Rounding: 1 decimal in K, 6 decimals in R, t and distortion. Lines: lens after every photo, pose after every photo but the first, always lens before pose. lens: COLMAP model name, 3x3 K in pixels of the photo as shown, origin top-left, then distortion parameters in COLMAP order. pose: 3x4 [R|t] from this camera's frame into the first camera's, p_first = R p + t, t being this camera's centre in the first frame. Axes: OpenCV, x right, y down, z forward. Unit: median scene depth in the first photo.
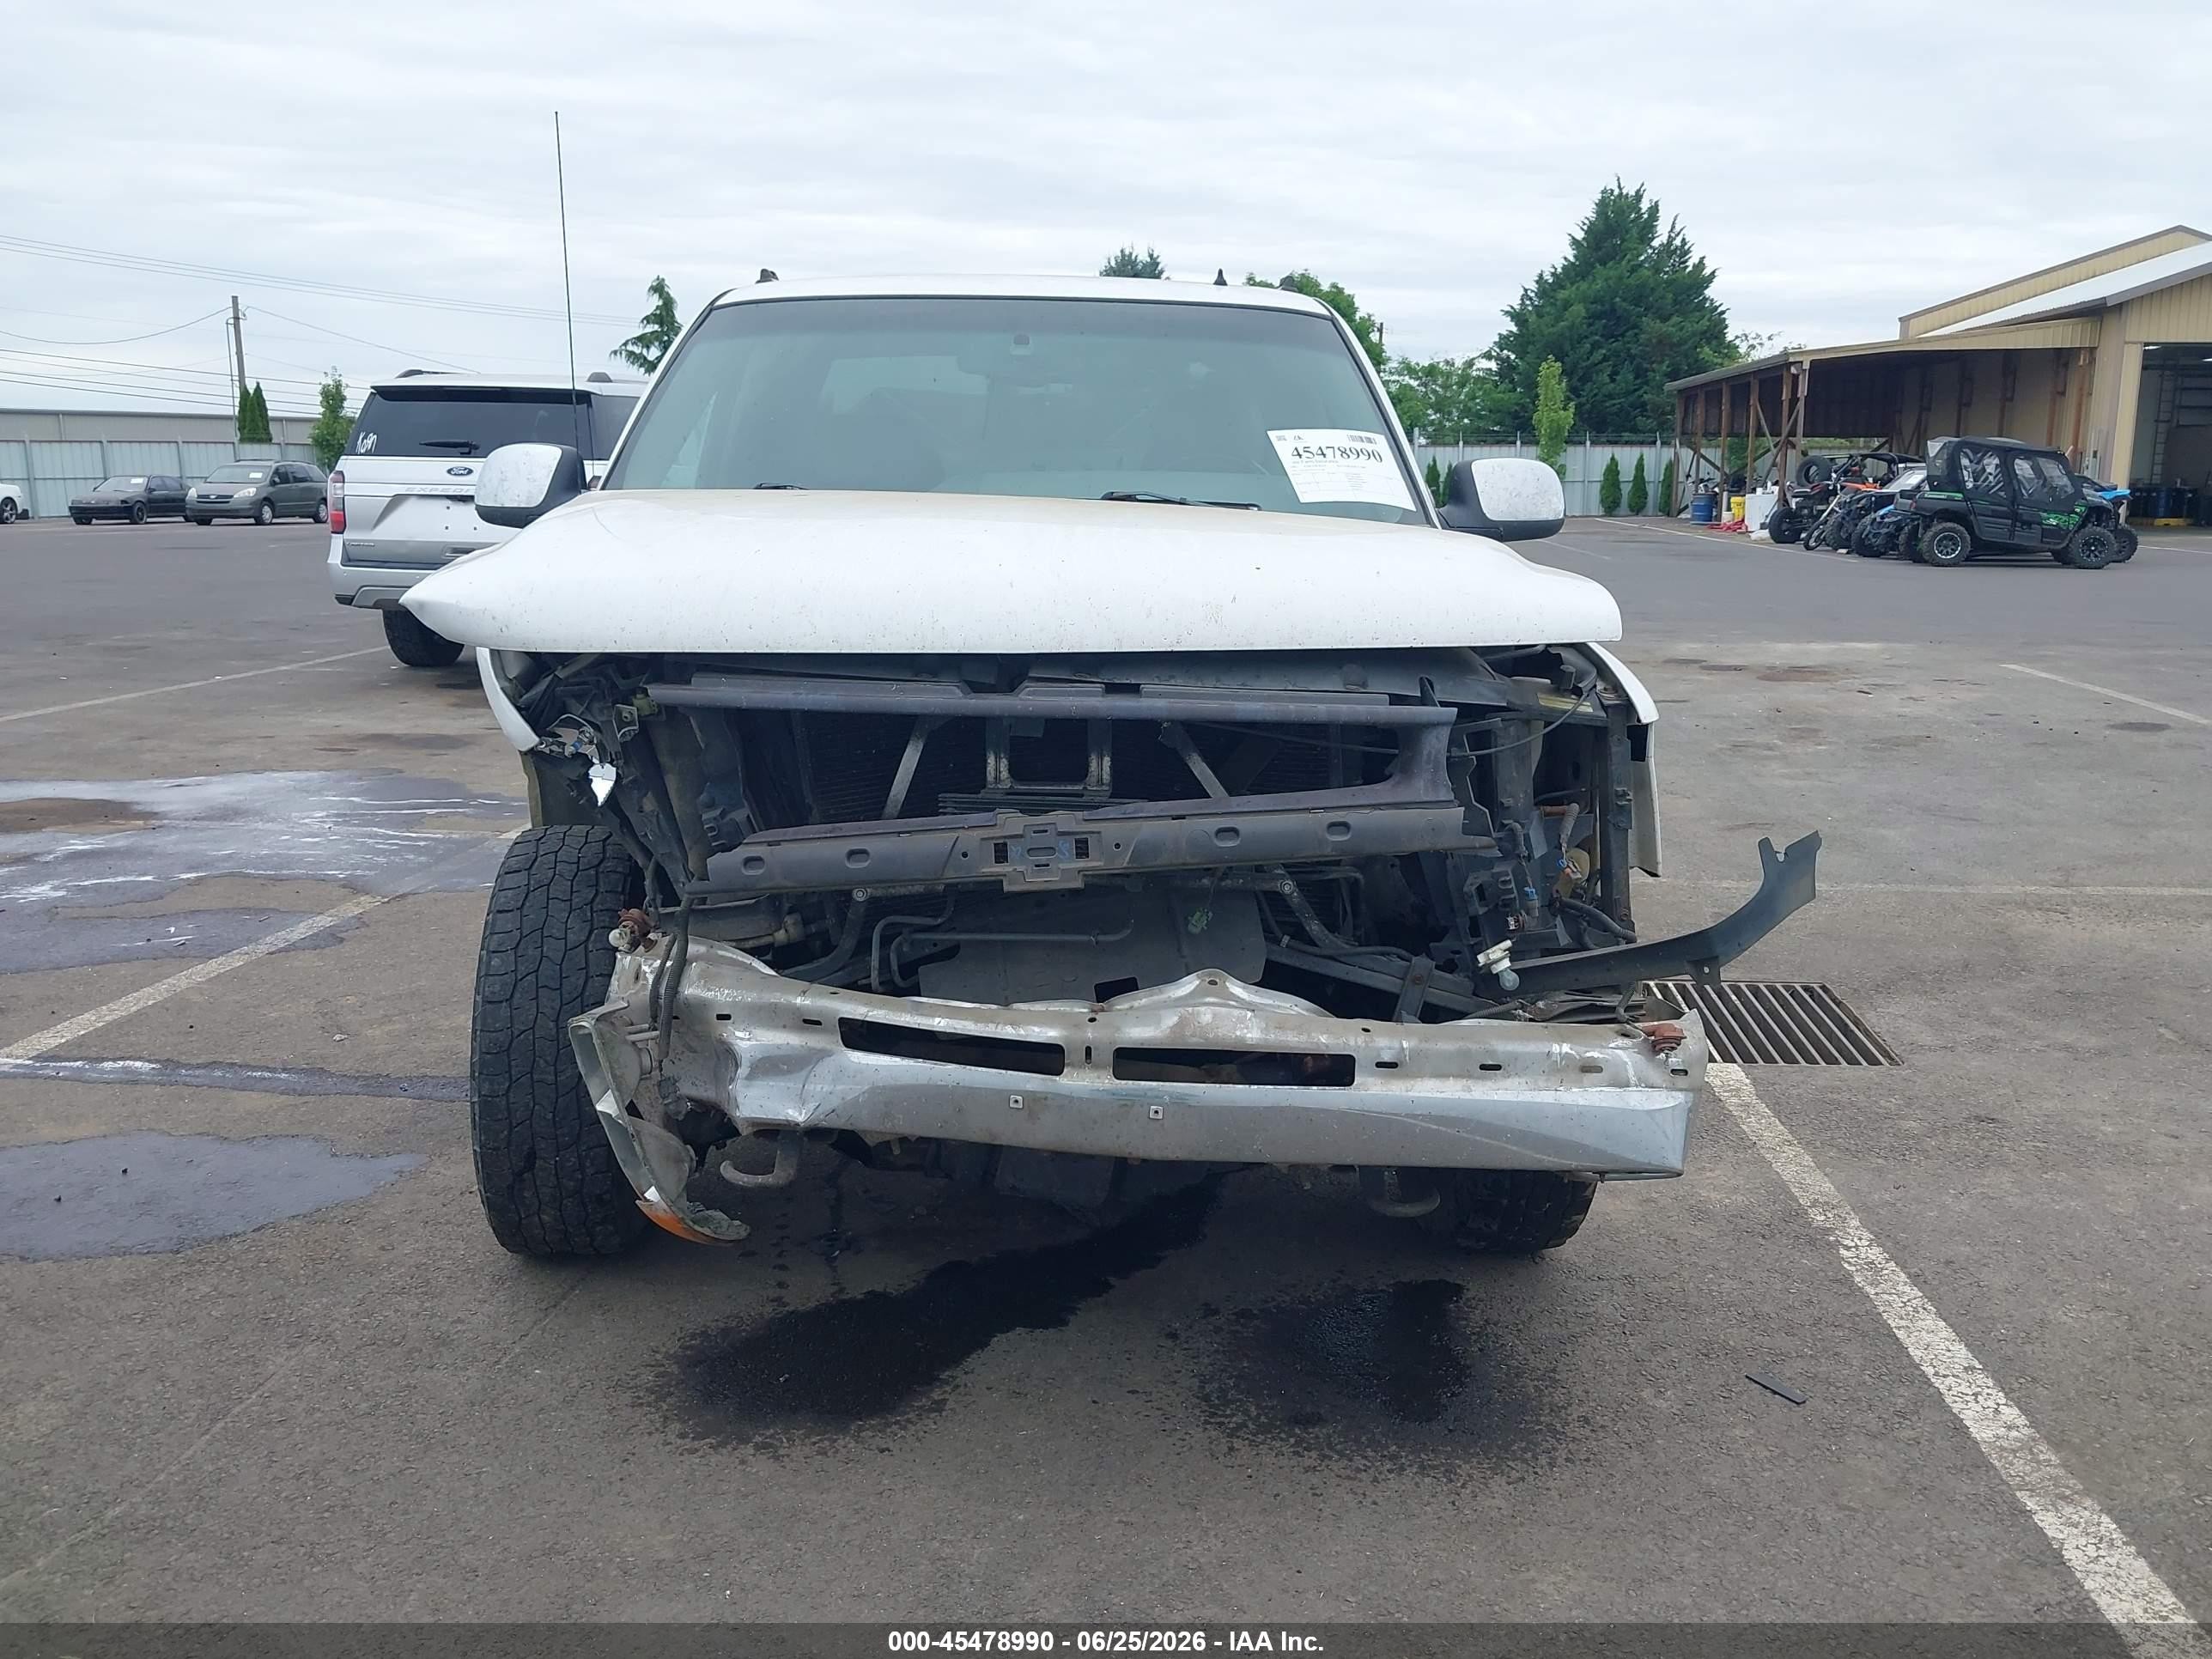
lens RADIAL K [[1784.6, 0, 1130.3], [0, 1784.6, 829.9], [0, 0, 1]] dist [-0.004240, 0.018453]
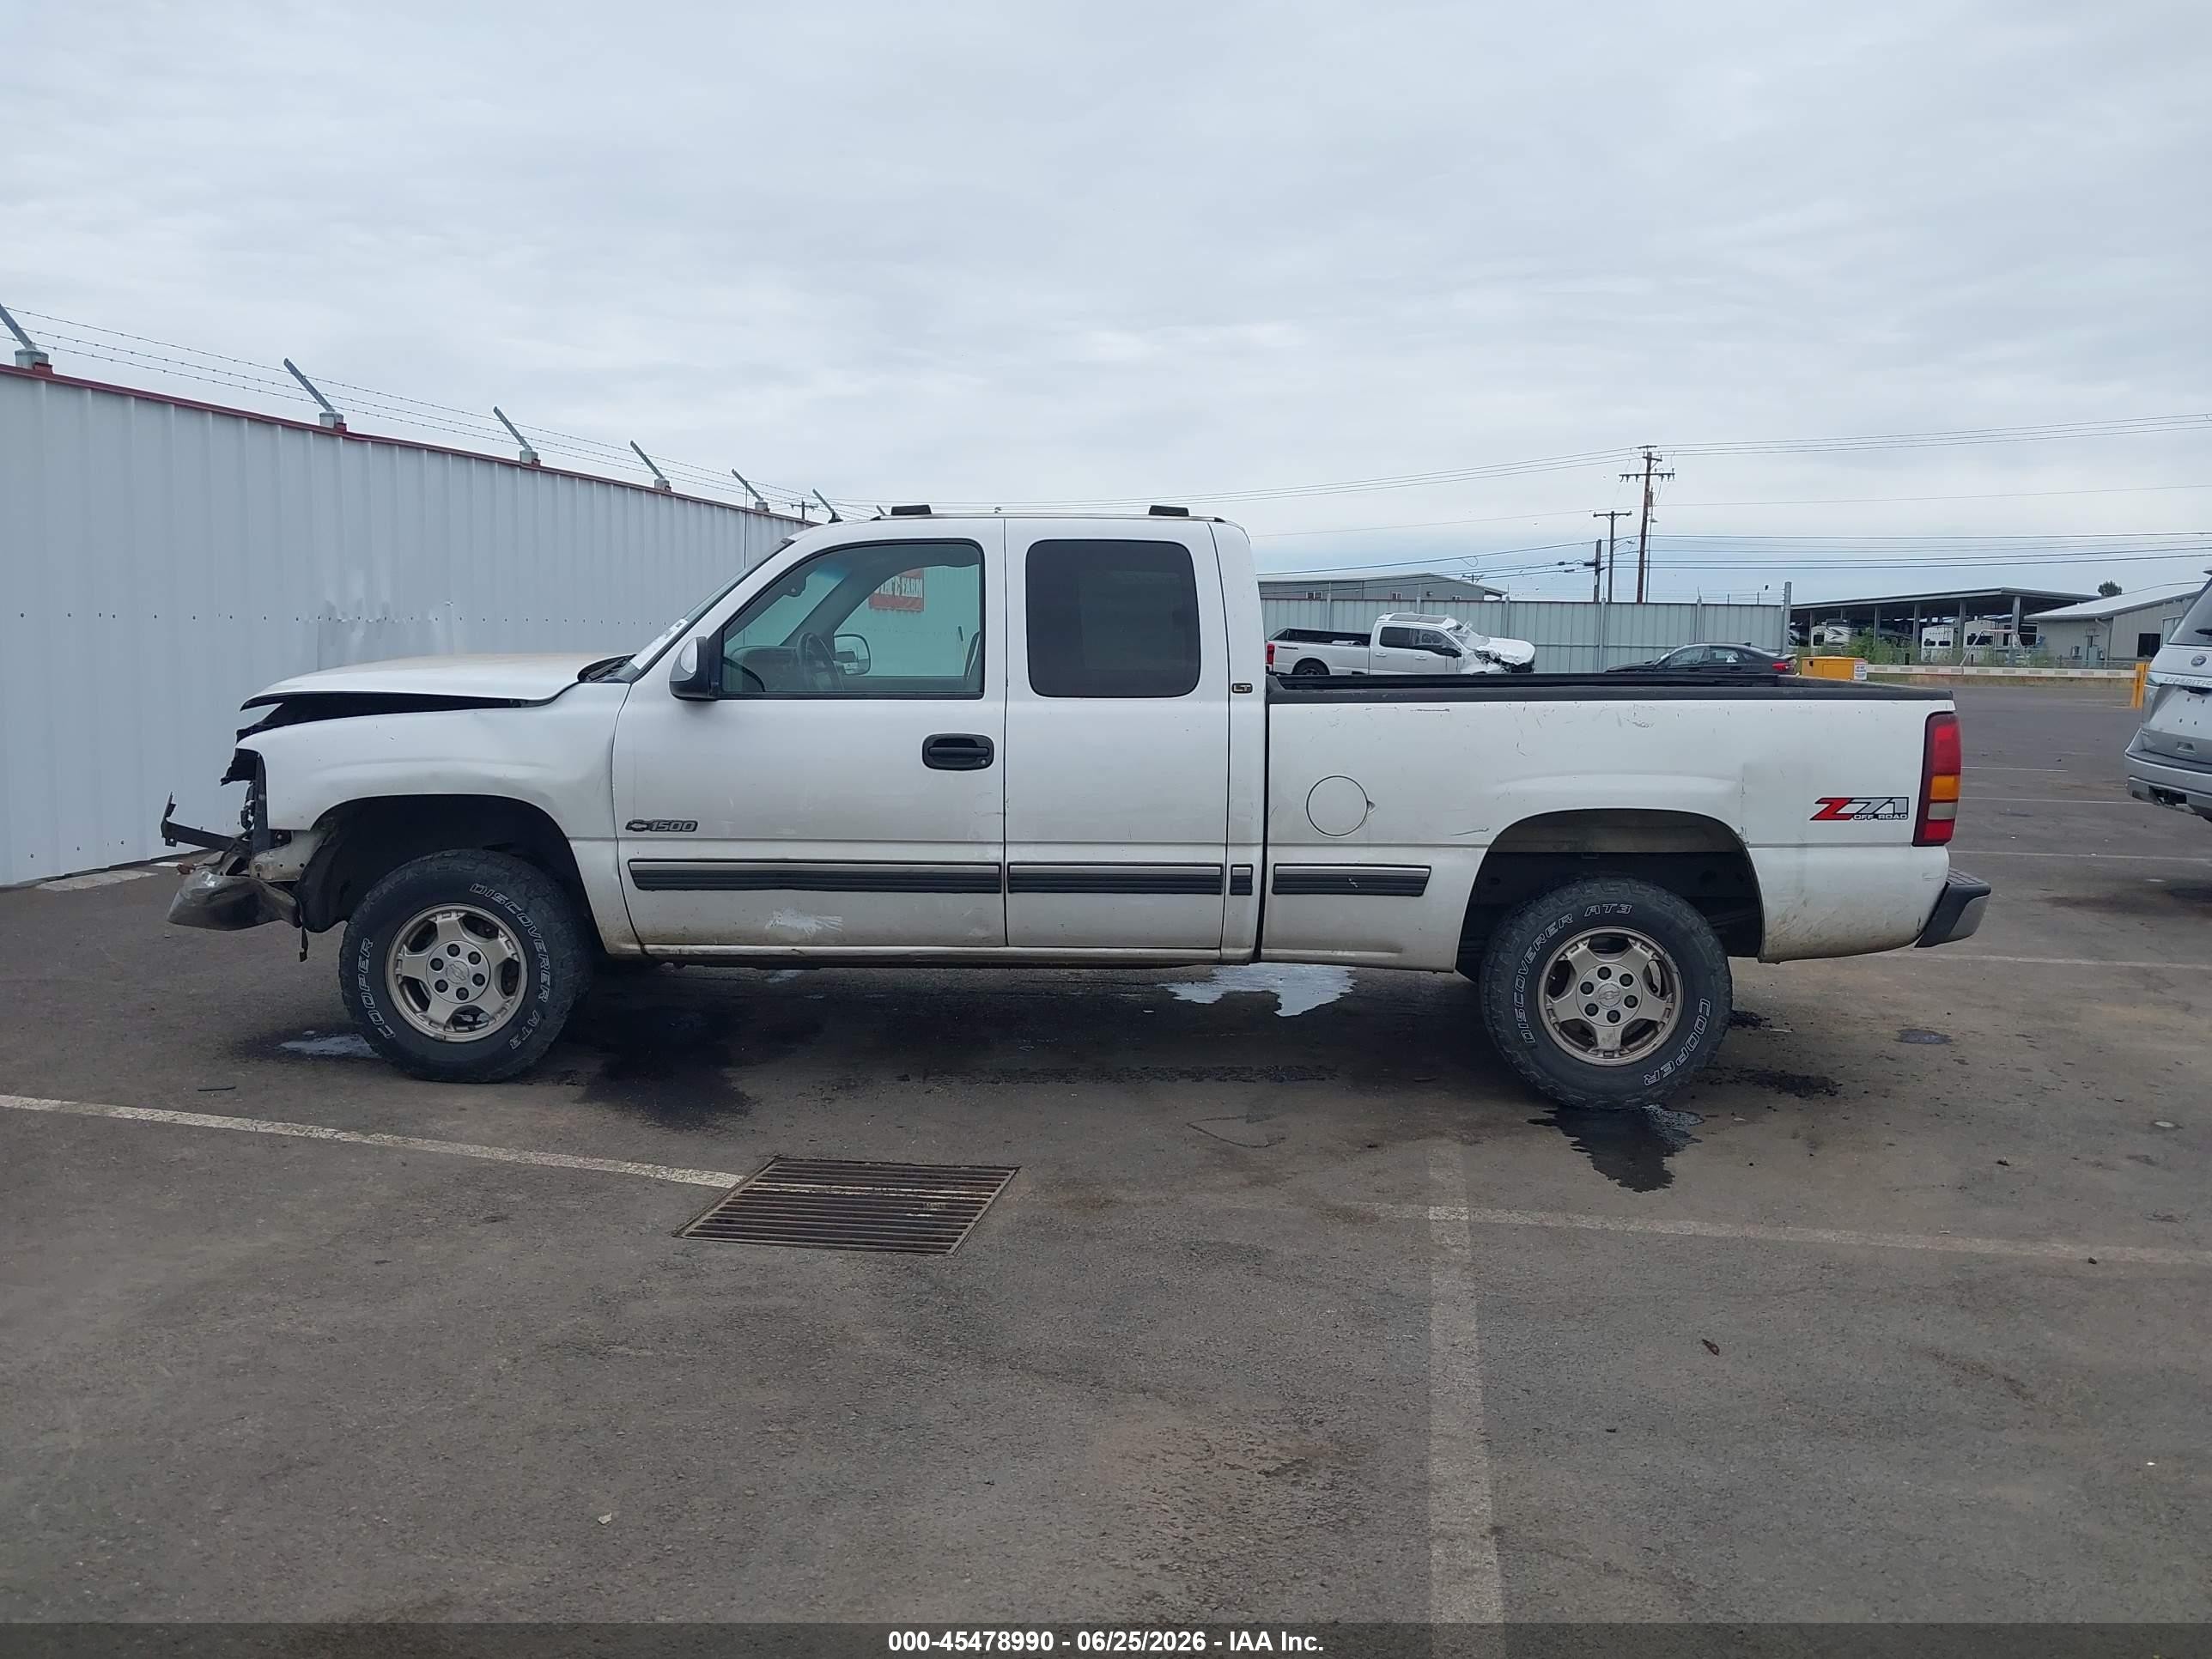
lens RADIAL K [[1709.9, 0, 1106.0], [0, 1709.9, 829.5], [0, 0, 1]] dist [0.077705, -0.120826]
pose [[-0.057887, 0.108397, -0.992421, 2.218234], [-0.210435, 0.970427, 0.118269, -0.416923], [0.975892, 0.215687, -0.033365, 2.010246]]
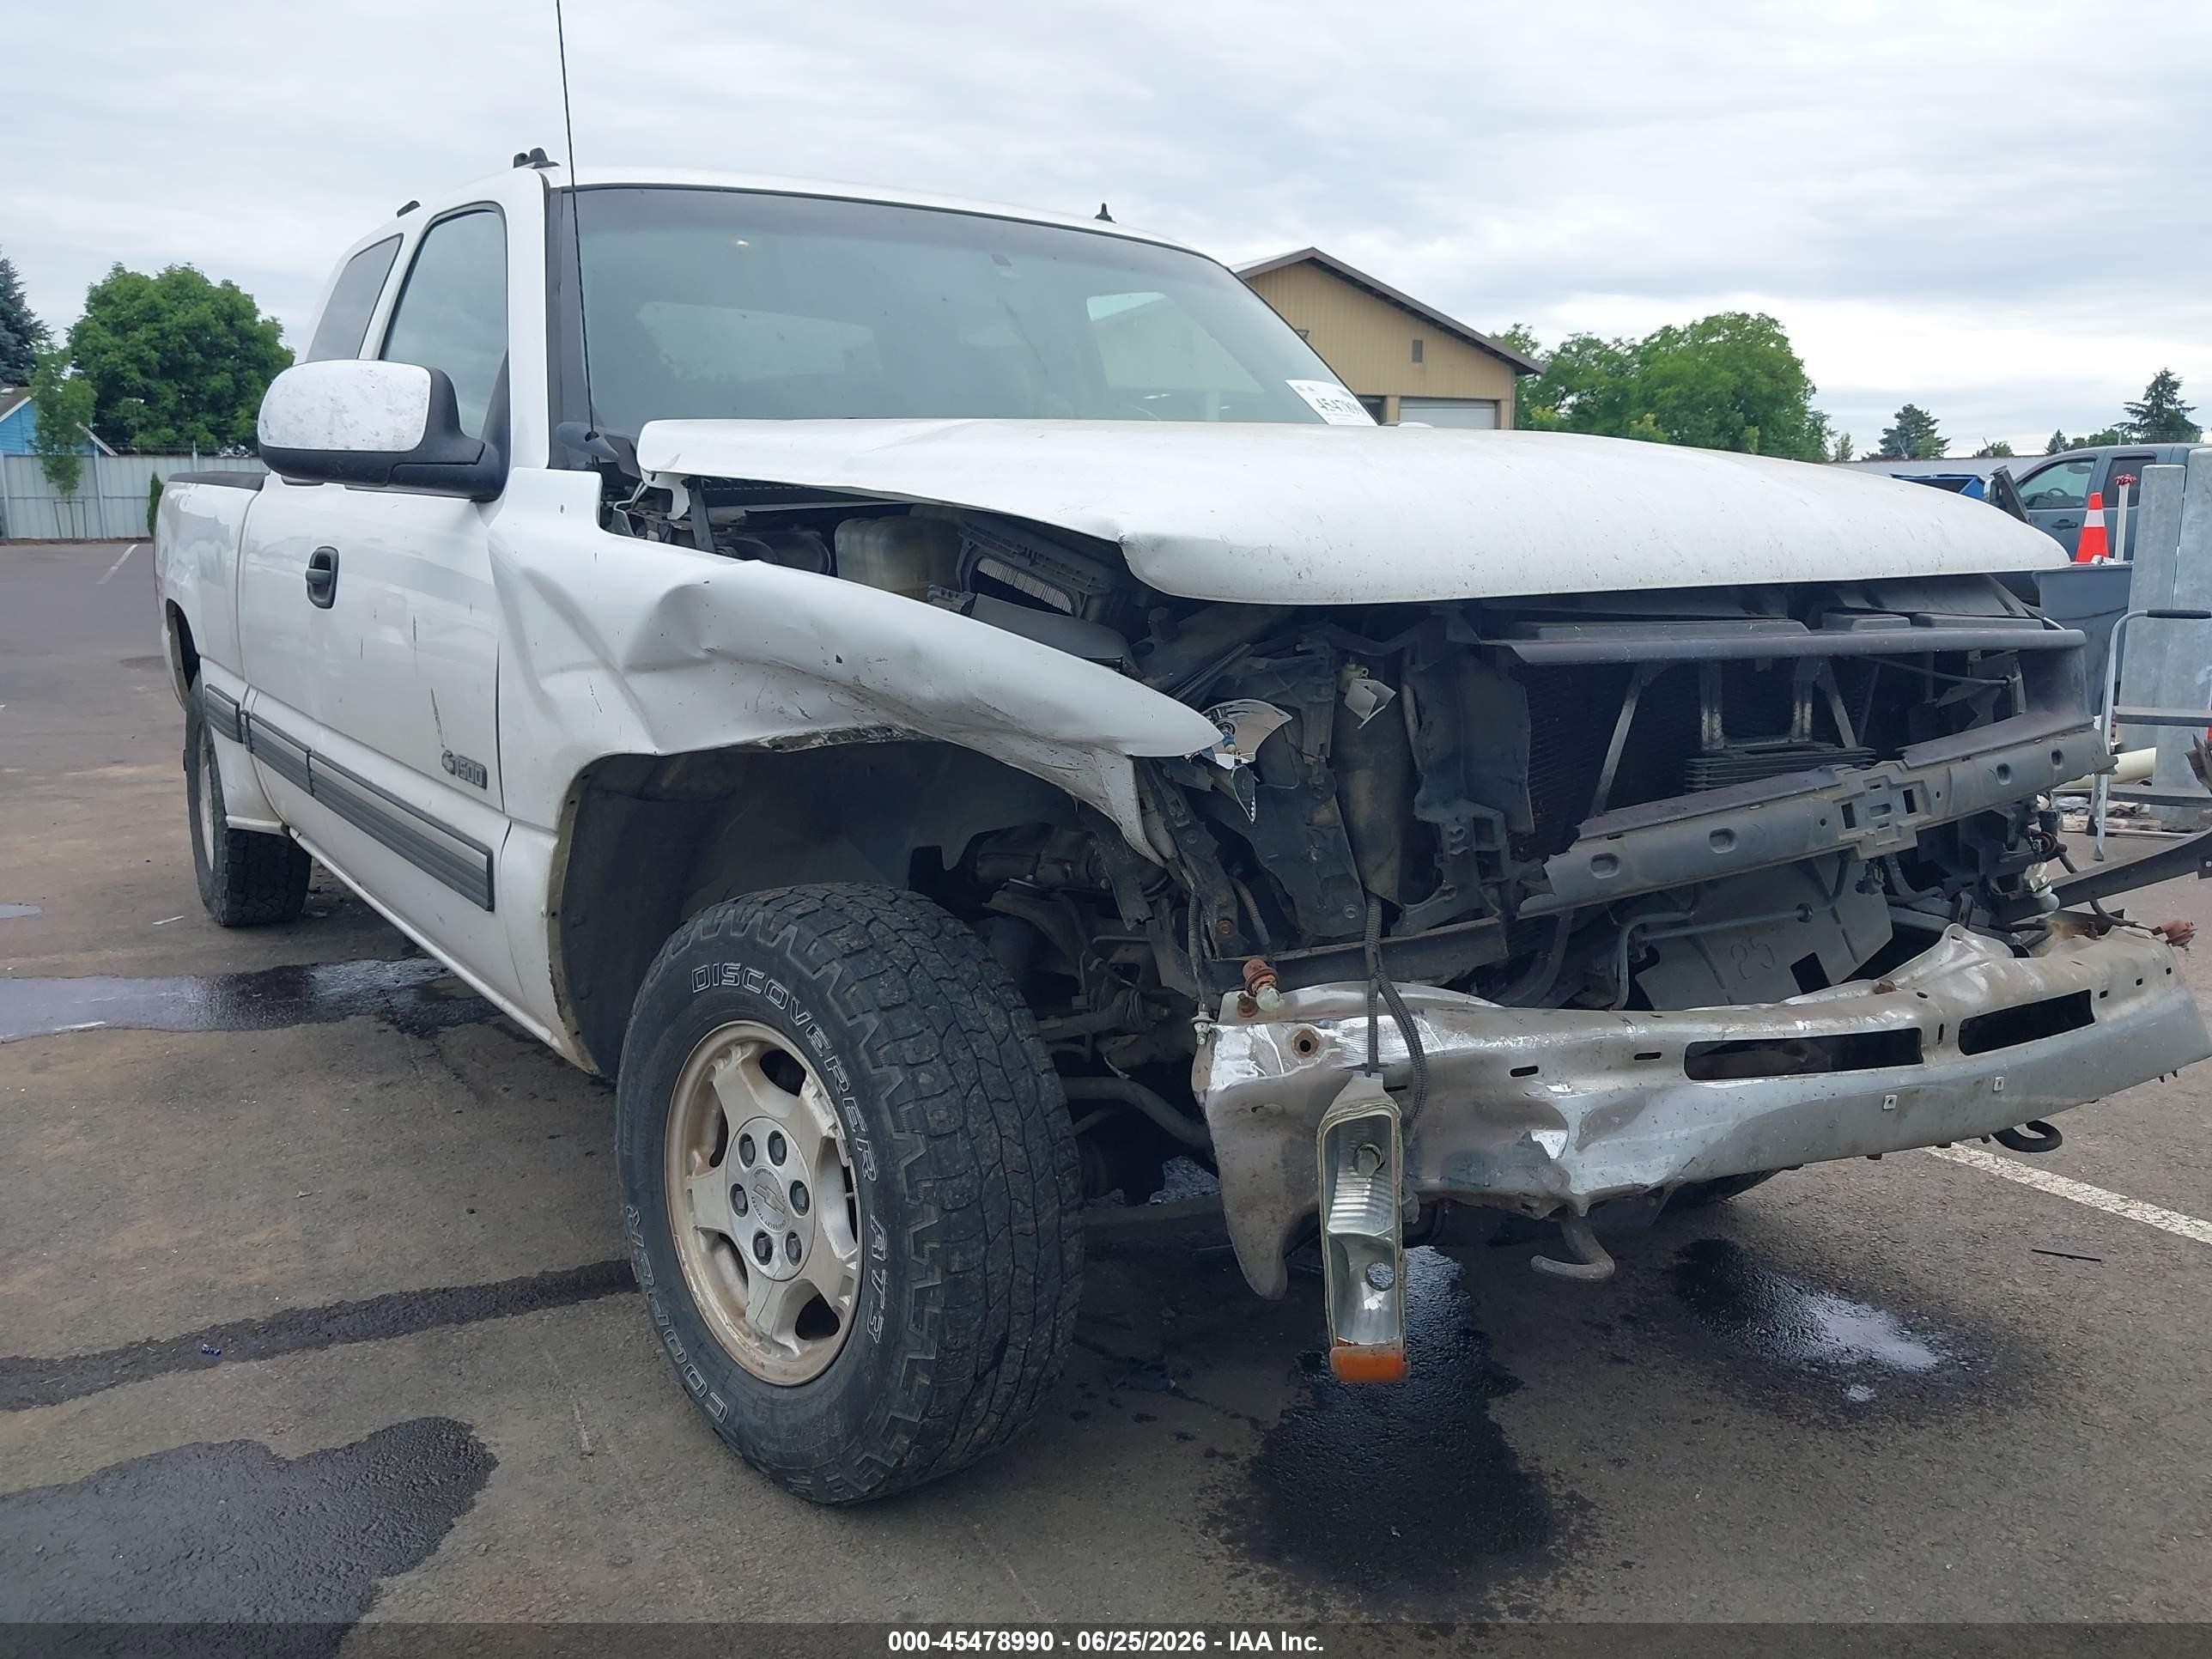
lens RADIAL K [[1753.1, 0, 1092.5], [0, 1753.1, 832.8], [0, 0, 1]] dist [0.005566, -0.011035]
pose [[0.822642, -0.095927, 0.560409, -0.702898], [0.101822, 0.994586, 0.020779, -0.027821], [-0.559368, 0.039968, 0.827955, 0.425825]]
